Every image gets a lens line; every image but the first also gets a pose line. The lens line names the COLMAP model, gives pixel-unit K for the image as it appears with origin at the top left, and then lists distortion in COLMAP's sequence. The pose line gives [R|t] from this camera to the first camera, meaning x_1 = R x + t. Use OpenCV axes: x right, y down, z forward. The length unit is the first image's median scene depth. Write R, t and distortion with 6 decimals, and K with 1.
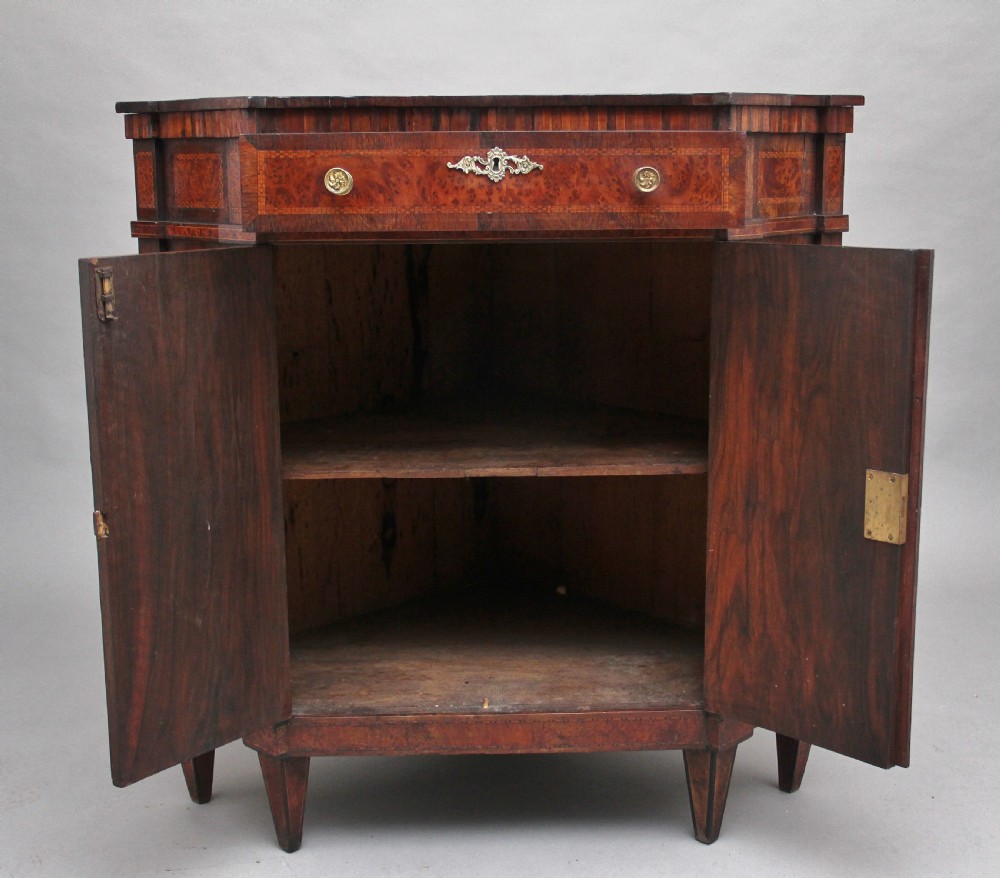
lens RADIAL K [[1371.9, 0, 500.2], [0, 1371.9, 434.8], [0, 0, 1]] dist [-0.044532, 0.000000]
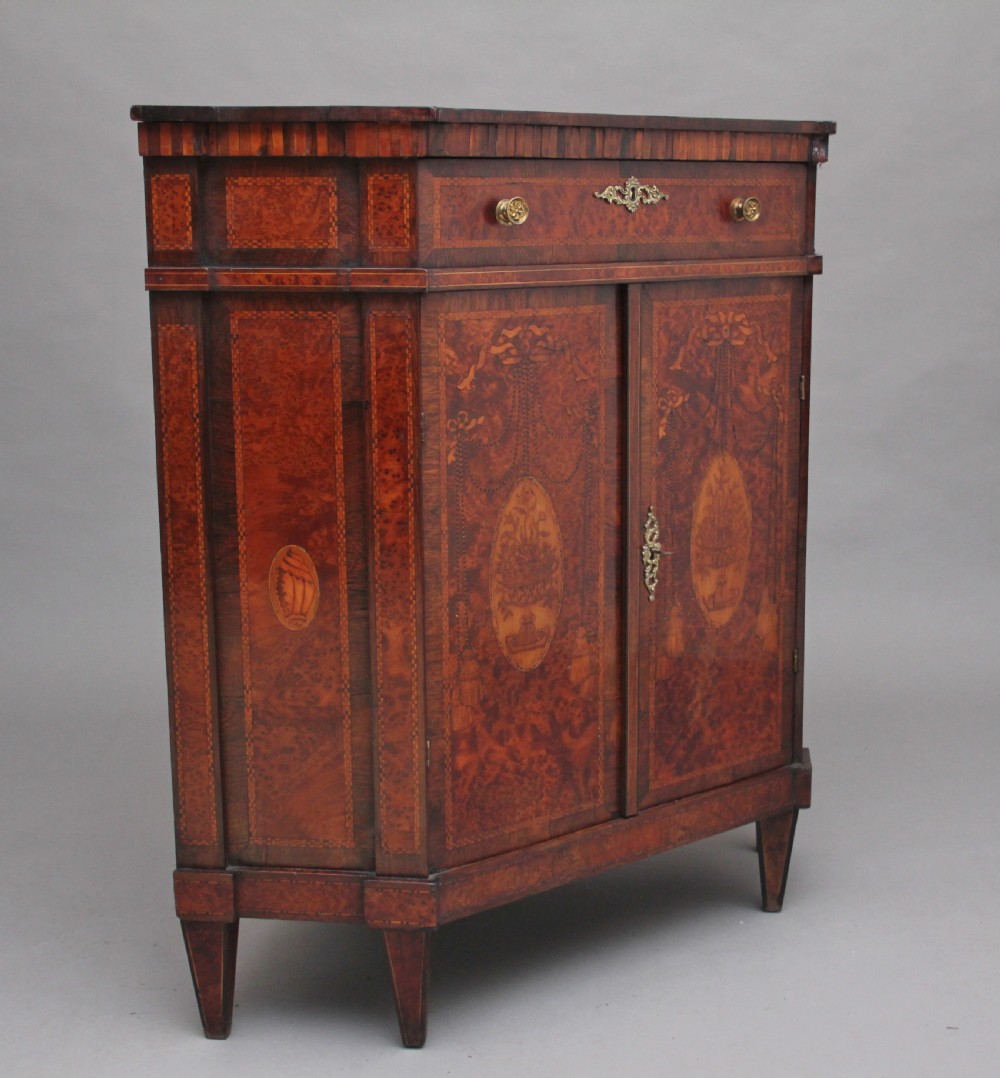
lens RADIAL K [[1716.8, 0, 539.0], [0, 1716.8, 570.2], [0, 0, 1]] dist [-0.047209, 0.000000]
pose [[0.786474, -0.125162, 0.604808, -0.765133], [0.118489, 0.991638, 0.051135, -0.019770], [-0.606151, 0.031447, 0.794728, 0.164371]]
